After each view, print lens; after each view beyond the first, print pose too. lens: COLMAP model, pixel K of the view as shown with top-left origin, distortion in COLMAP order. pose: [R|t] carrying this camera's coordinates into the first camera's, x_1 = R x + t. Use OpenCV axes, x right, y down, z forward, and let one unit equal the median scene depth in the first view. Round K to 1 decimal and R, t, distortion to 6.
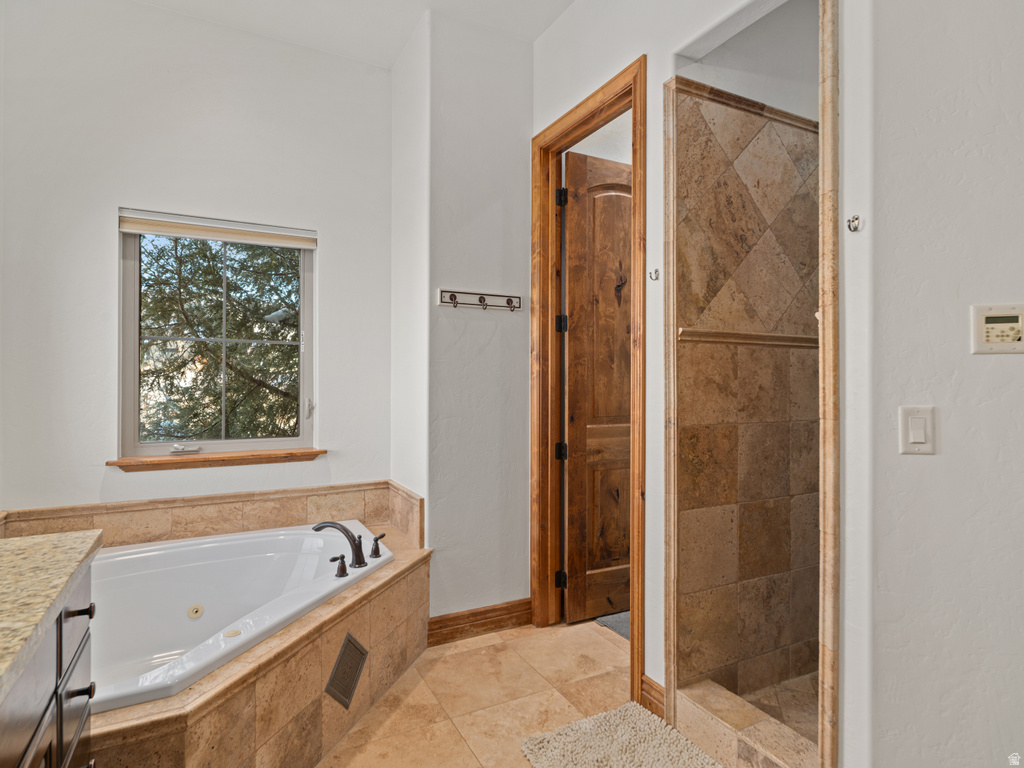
lens RADIAL K [[565.7, 0, 520.4], [0, 565.7, 375.0], [0, 0, 1]] dist [-0.004512, 0.003697]
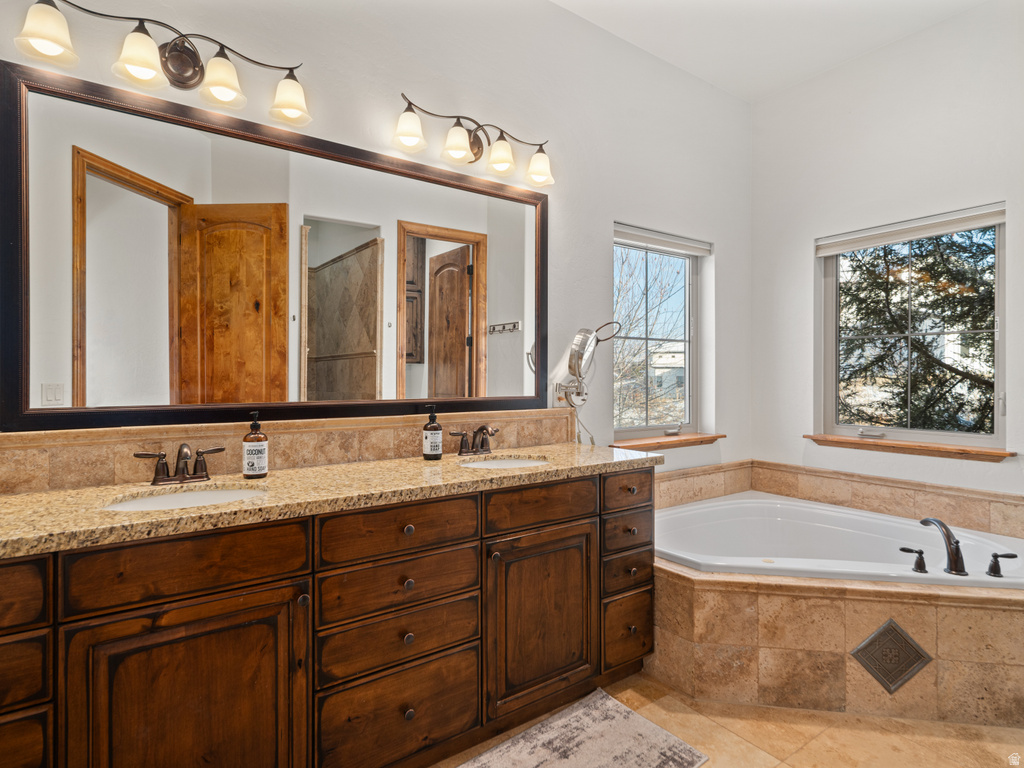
lens RADIAL K [[565.7, 0, 516.5], [0, 565.7, 378.1], [0, 0, 1]] dist [-0.004512, 0.003697]
pose [[0.118230, -0.001800, -0.992985, 0.502532], [0.006997, 0.999975, -0.000980, 0.017303], [0.992962, -0.006832, 0.118240, 0.175772]]
